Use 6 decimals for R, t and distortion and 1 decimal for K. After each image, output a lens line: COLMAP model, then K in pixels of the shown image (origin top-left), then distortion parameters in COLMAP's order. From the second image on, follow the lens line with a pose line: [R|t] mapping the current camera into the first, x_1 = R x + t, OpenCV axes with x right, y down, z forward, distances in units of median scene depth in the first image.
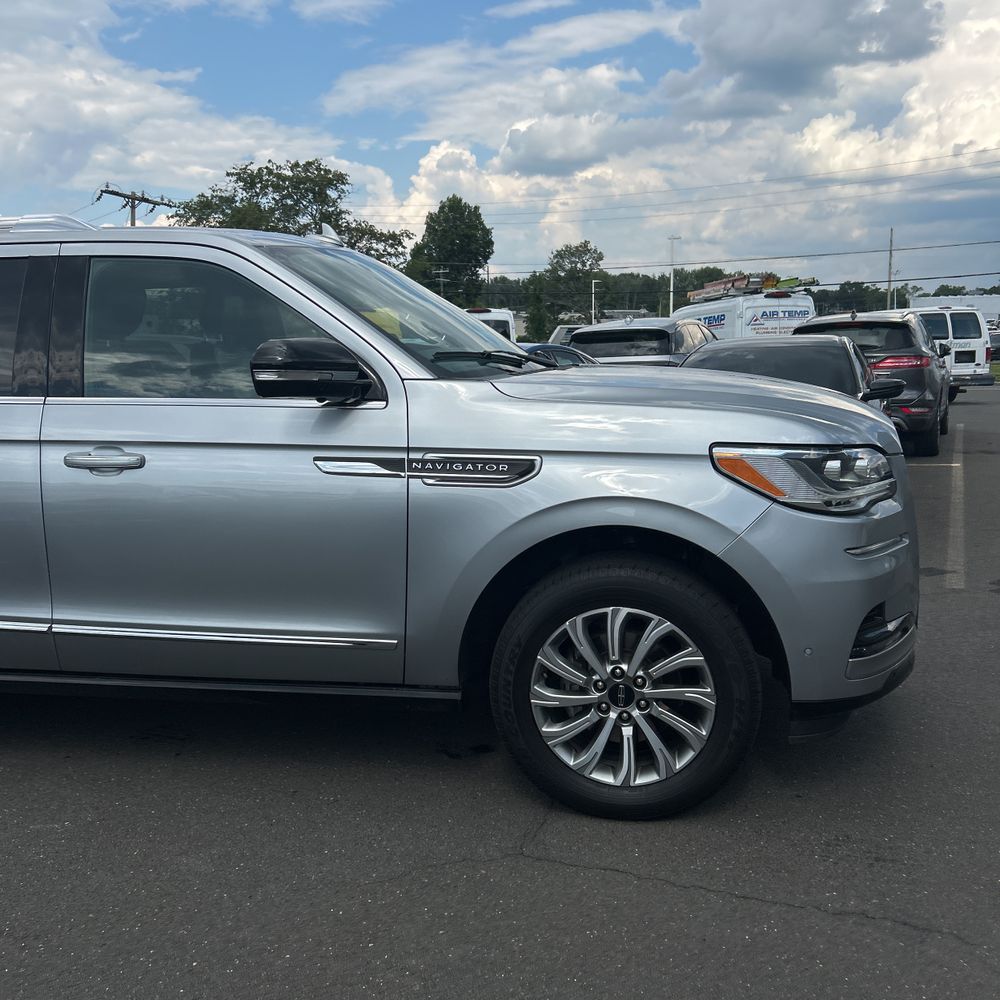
lens RADIAL K [[1014.7, 0, 472.9], [0, 1014.7, 445.8], [0, 0, 1]] dist [0.020720, 0.000000]
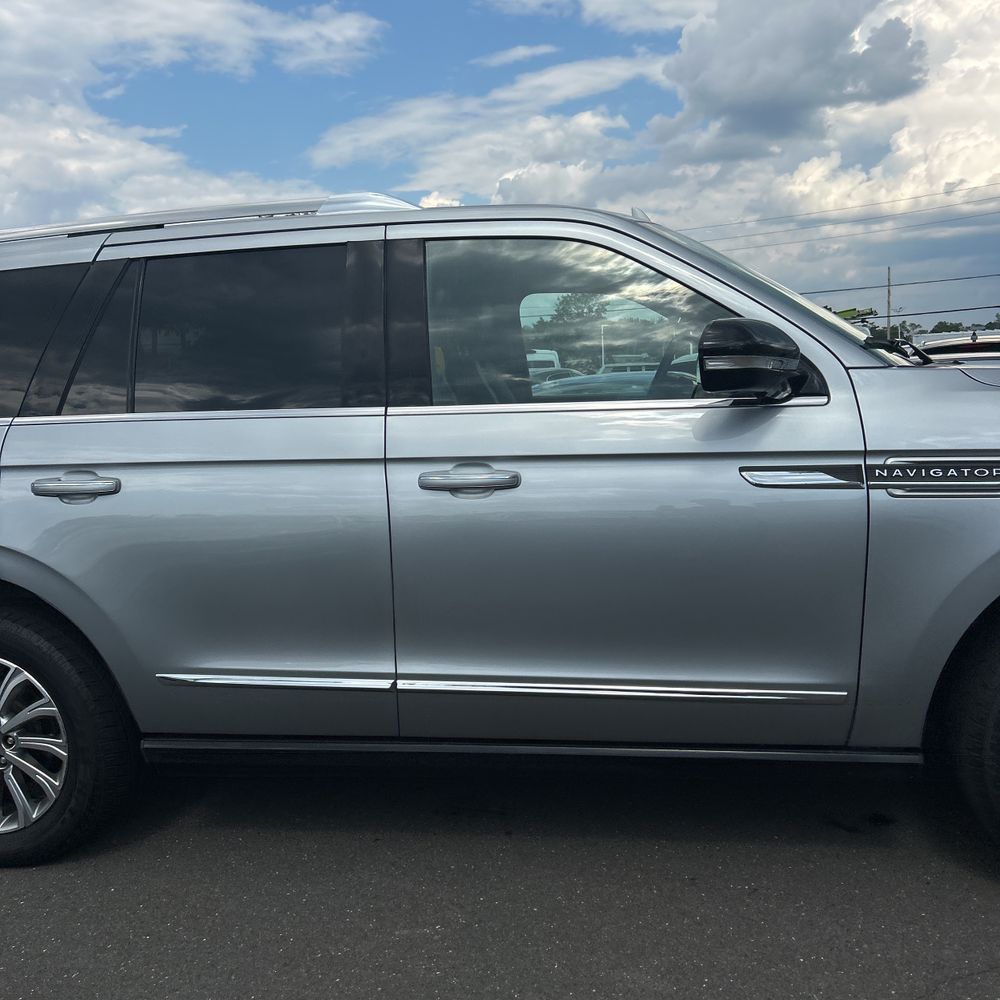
lens RADIAL K [[1014.7, 0, 479.6], [0, 1014.7, 488.4], [0, 0, 1]] dist [0.020720, 0.000000]
pose [[0.999622, -0.025230, 0.010880, -0.141788], [0.025296, 0.999662, -0.006009, 0.010451], [-0.010725, 0.006282, 0.999923, 0.073055]]
